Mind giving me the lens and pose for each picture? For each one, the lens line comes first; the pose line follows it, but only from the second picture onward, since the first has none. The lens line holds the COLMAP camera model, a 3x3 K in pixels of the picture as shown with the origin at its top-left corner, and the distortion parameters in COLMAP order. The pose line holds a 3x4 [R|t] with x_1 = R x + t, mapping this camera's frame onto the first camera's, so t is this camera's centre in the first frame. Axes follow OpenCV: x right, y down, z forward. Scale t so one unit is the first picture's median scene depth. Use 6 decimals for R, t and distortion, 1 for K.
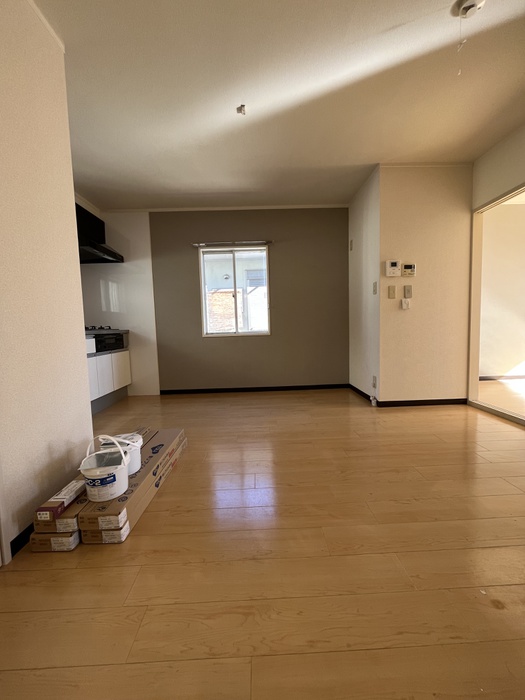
lens RADIAL K [[284.9, 0, 260.3], [0, 284.9, 348.9], [0, 0, 1]] dist [-0.001239, -0.000129]
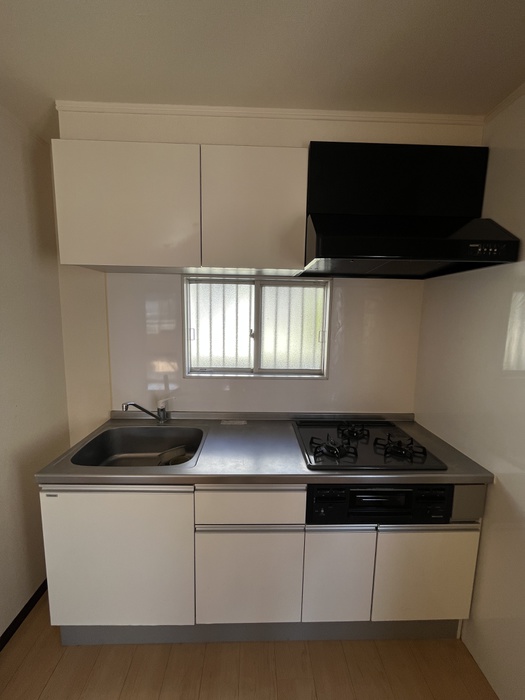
lens RADIAL K [[284.9, 0, 260.5], [0, 284.9, 353.2], [0, 0, 1]] dist [-0.001239, -0.000129]
pose [[0.012095, 0.166377, -0.985988, -0.180160], [-0.093567, 0.981922, 0.164543, -0.235733], [0.995540, 0.090266, 0.027444, 0.744533]]
